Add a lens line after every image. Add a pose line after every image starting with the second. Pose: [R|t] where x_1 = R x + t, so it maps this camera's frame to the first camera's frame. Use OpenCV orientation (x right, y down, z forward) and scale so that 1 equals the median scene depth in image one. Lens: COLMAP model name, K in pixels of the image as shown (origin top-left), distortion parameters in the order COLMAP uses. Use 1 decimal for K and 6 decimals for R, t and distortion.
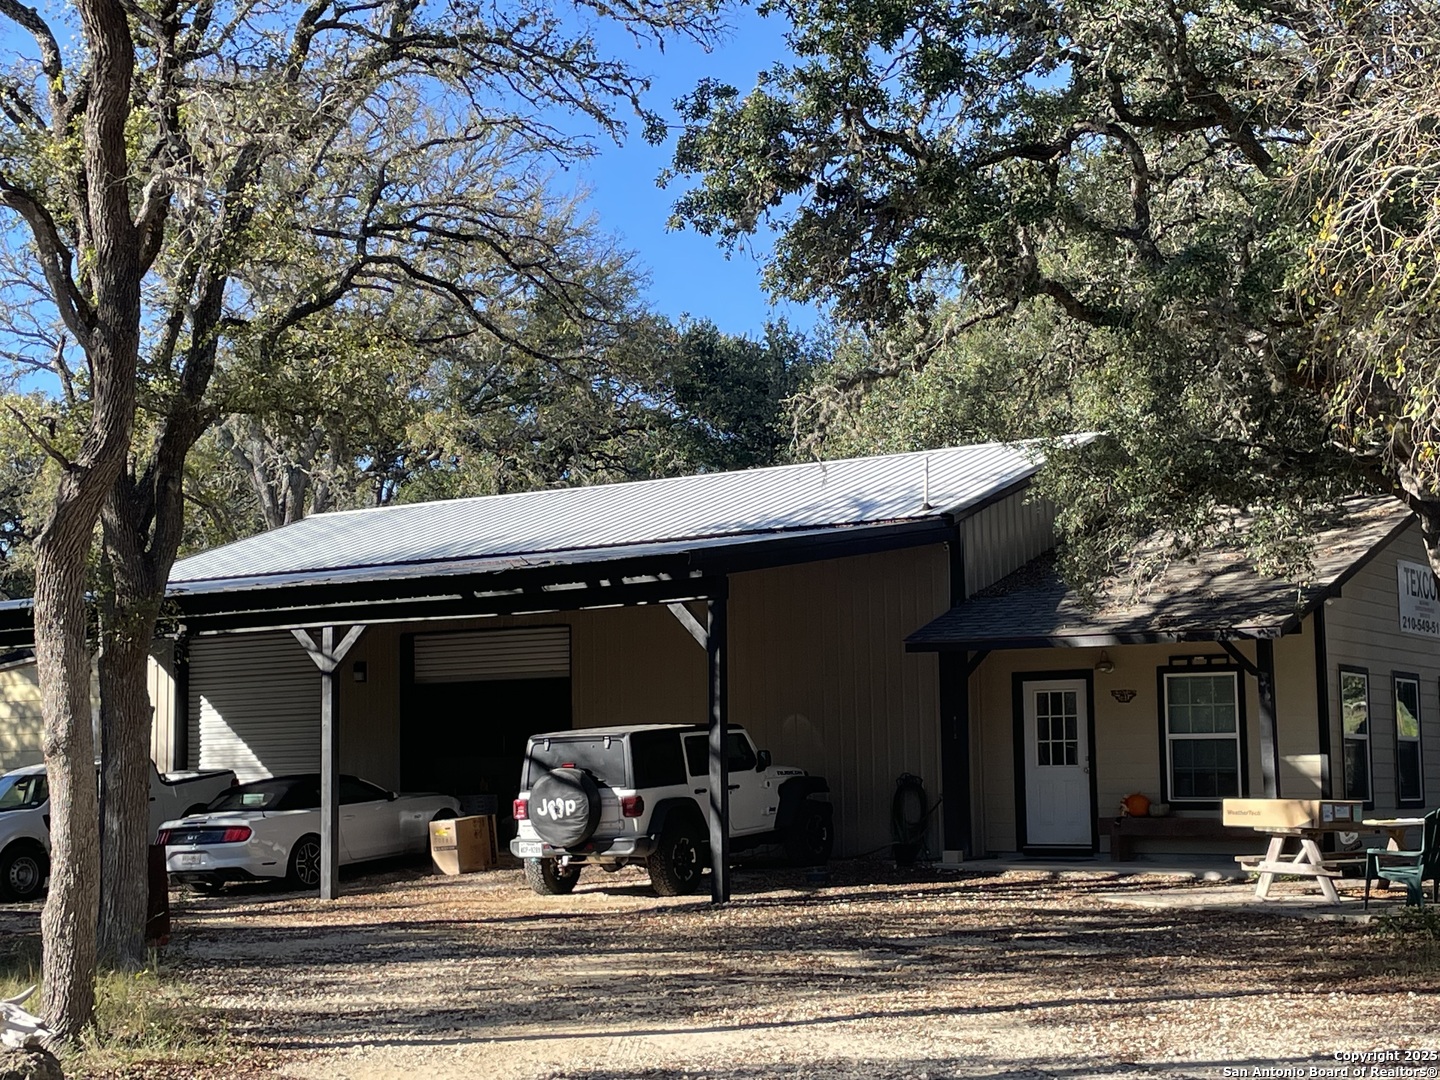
lens RADIAL K [[2306.0, 0, 727.7], [0, 2306.0, 538.8], [0, 0, 1]] dist [0.035189, 0.000000]
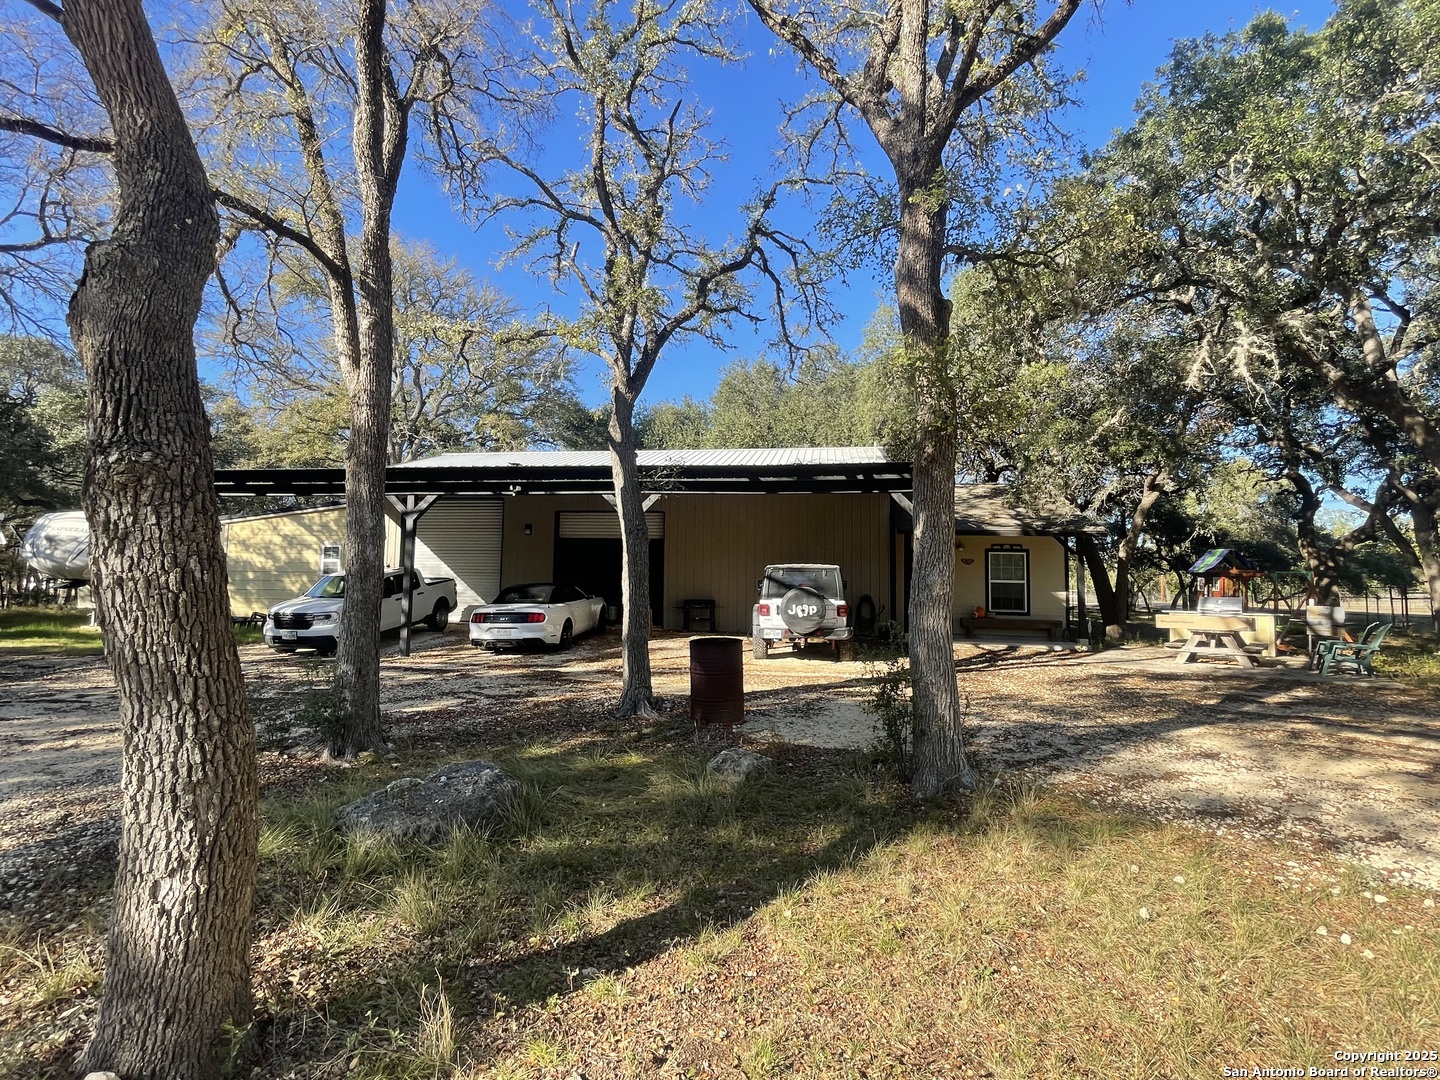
lens RADIAL K [[695.2, 0, 721.6], [0, 695.2, 538.3], [0, 0, 1]] dist [-0.000663, 0.000503]
pose [[0.910135, 0.064877, 0.409202, -0.400649], [-0.076099, 0.997038, 0.011181, 0.075385], [-0.407264, -0.041316, 0.912375, 0.669373]]
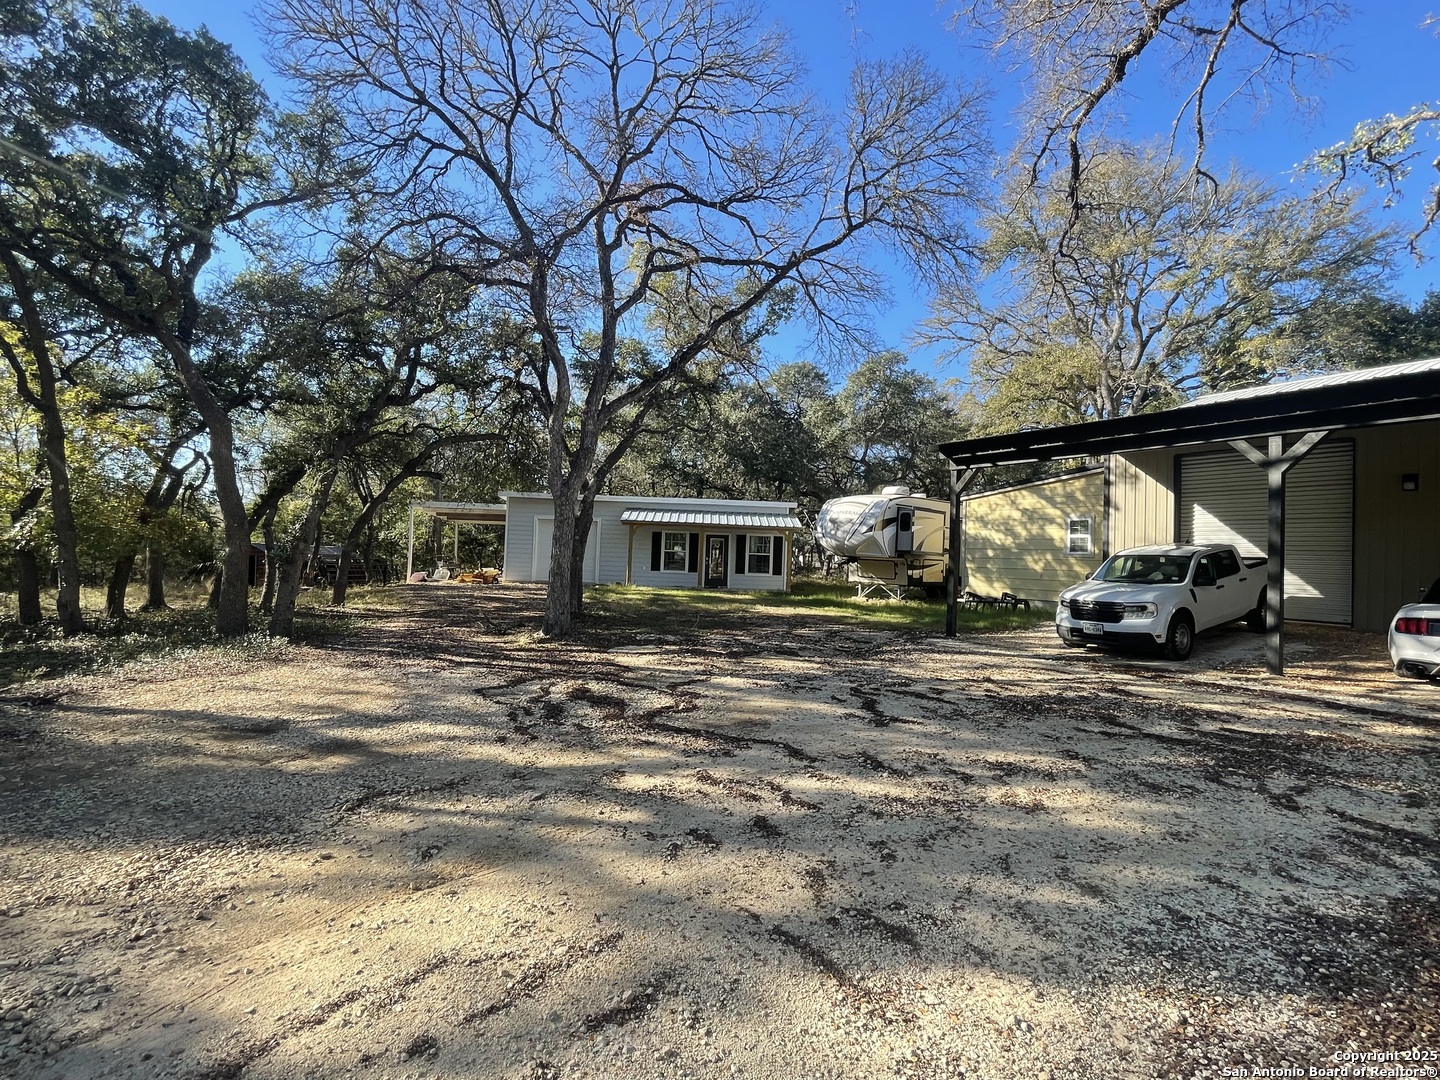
lens RADIAL K [[695.2, 0, 720.6], [0, 695.2, 540.6], [0, 0, 1]] dist [-0.000663, 0.000503]
pose [[0.902008, 0.036476, -0.430175, -0.527172], [-0.000143, 0.996449, 0.084193, 0.093586], [0.431719, -0.075881, 0.898811, 0.834659]]
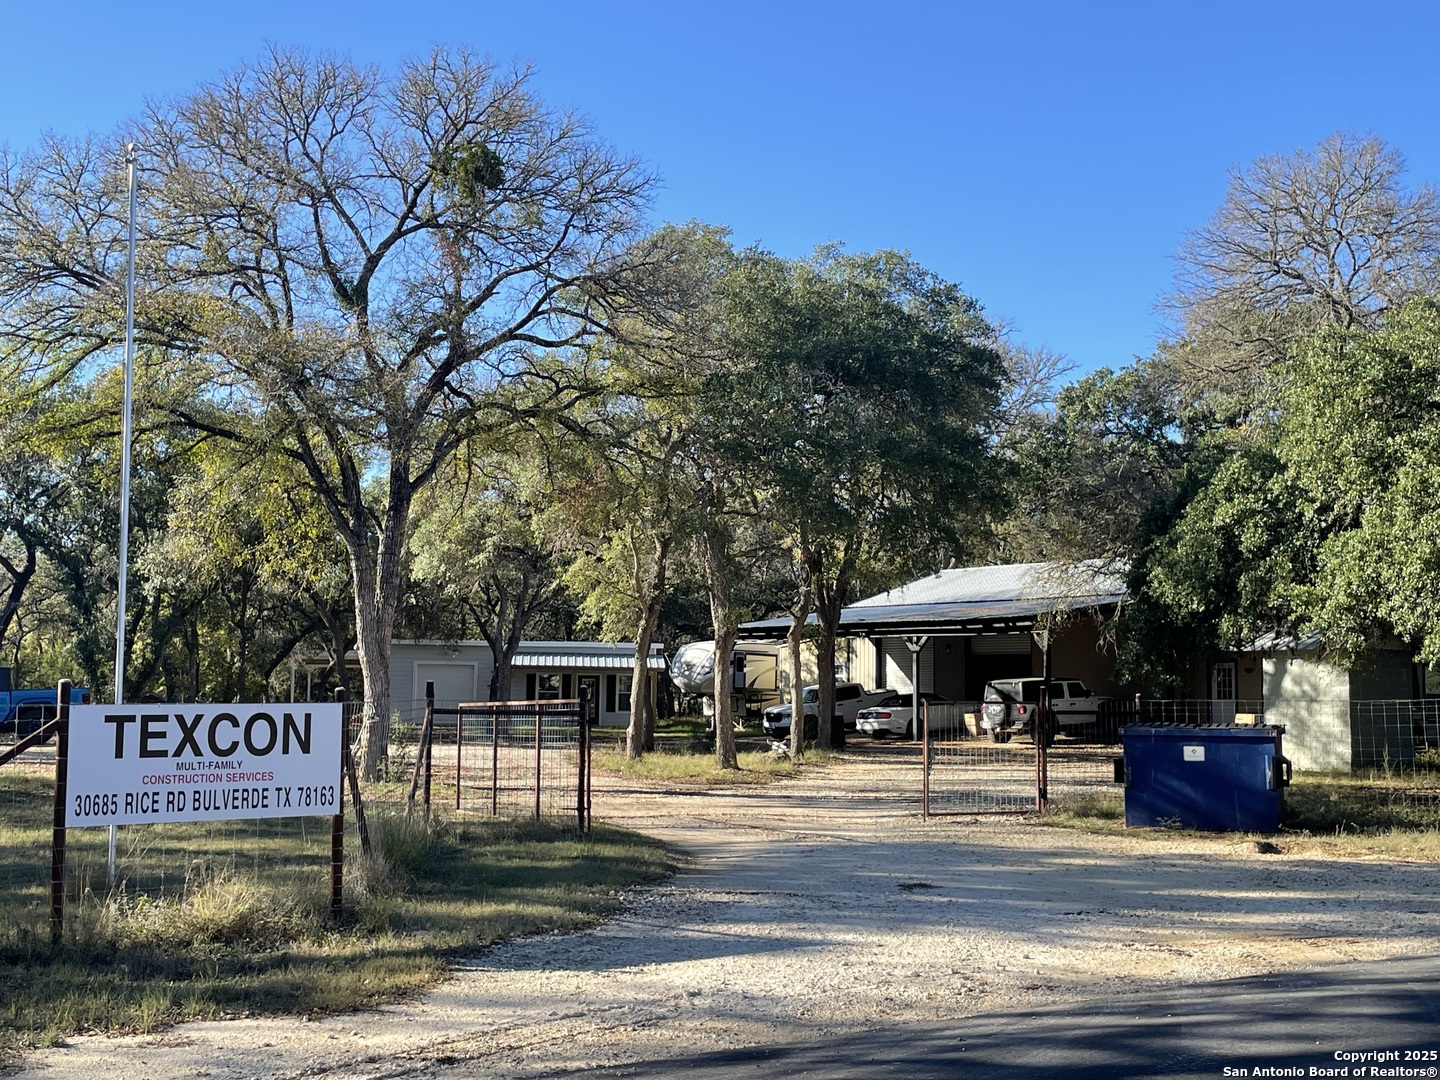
lens RADIAL K [[1752.4, 0, 722.4], [0, 1752.4, 532.7], [0, 0, 1]] dist [0.106138, 0.000000]
pose [[0.929507, -0.006316, -0.368750, 0.447459], [0.011866, 0.999848, 0.012786, -0.134317], [0.368613, -0.016260, 0.929441, -1.149474]]
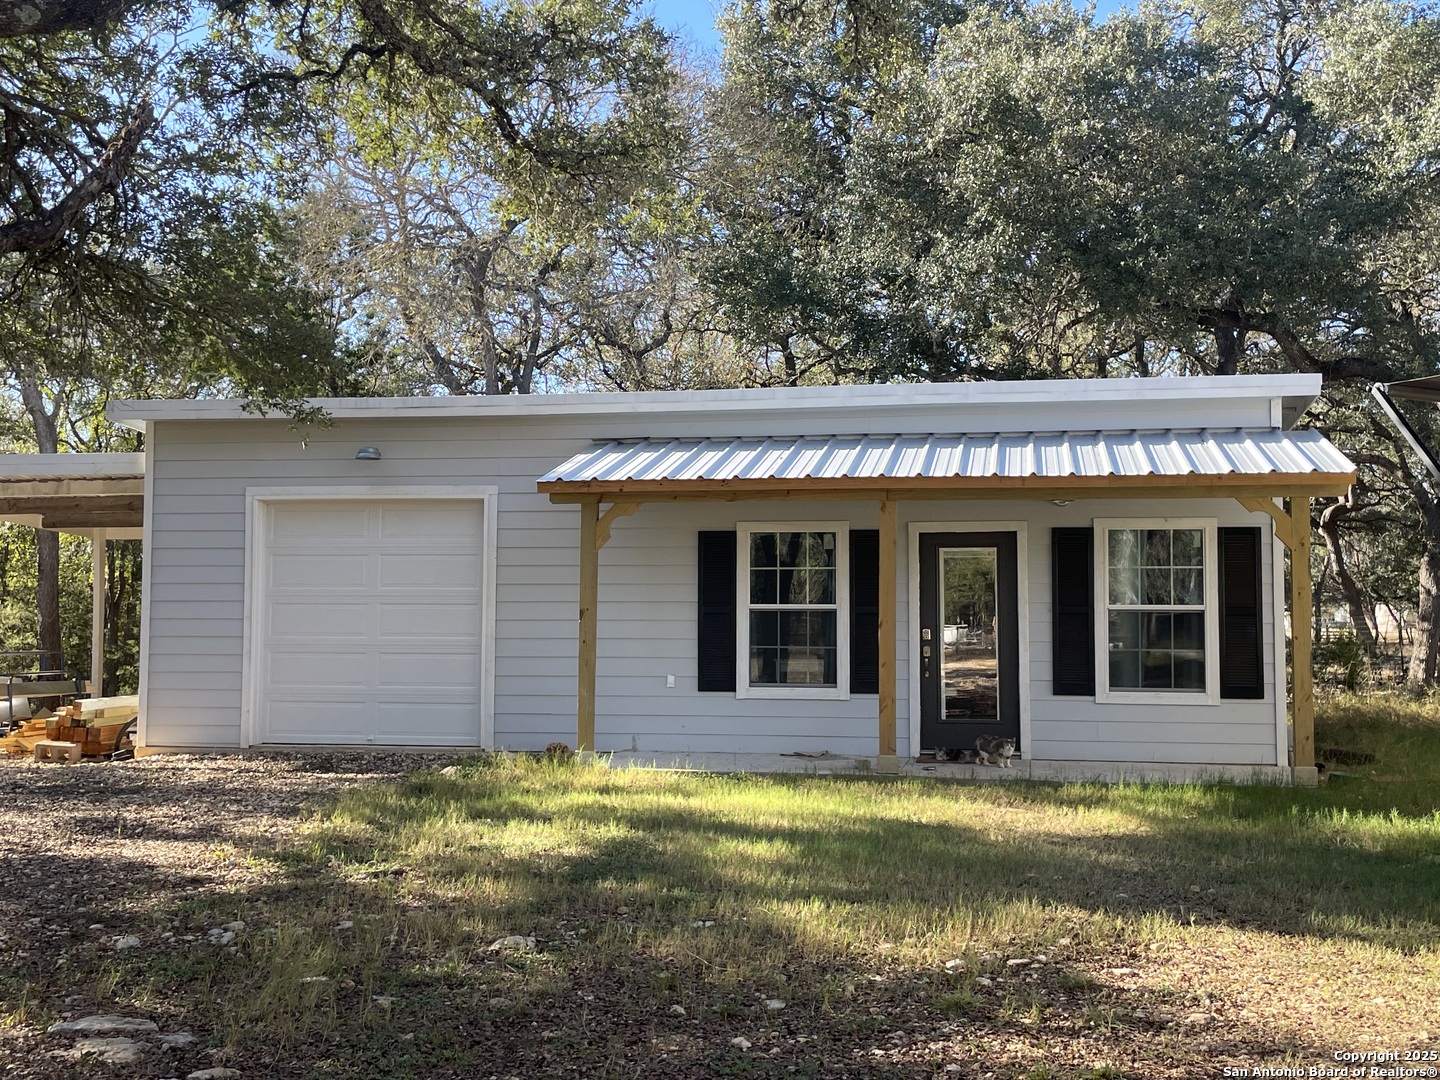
lens RADIAL K [[1588.6, 0, 724.8], [0, 1588.6, 538.5], [0, 0, 1]] dist [0.049843, 0.000000]
pose [[0.788445, -0.016154, -0.614893, -0.744977], [0.056758, 0.997301, 0.046577, 0.156095], [0.612481, -0.071624, 0.787234, 1.382534]]
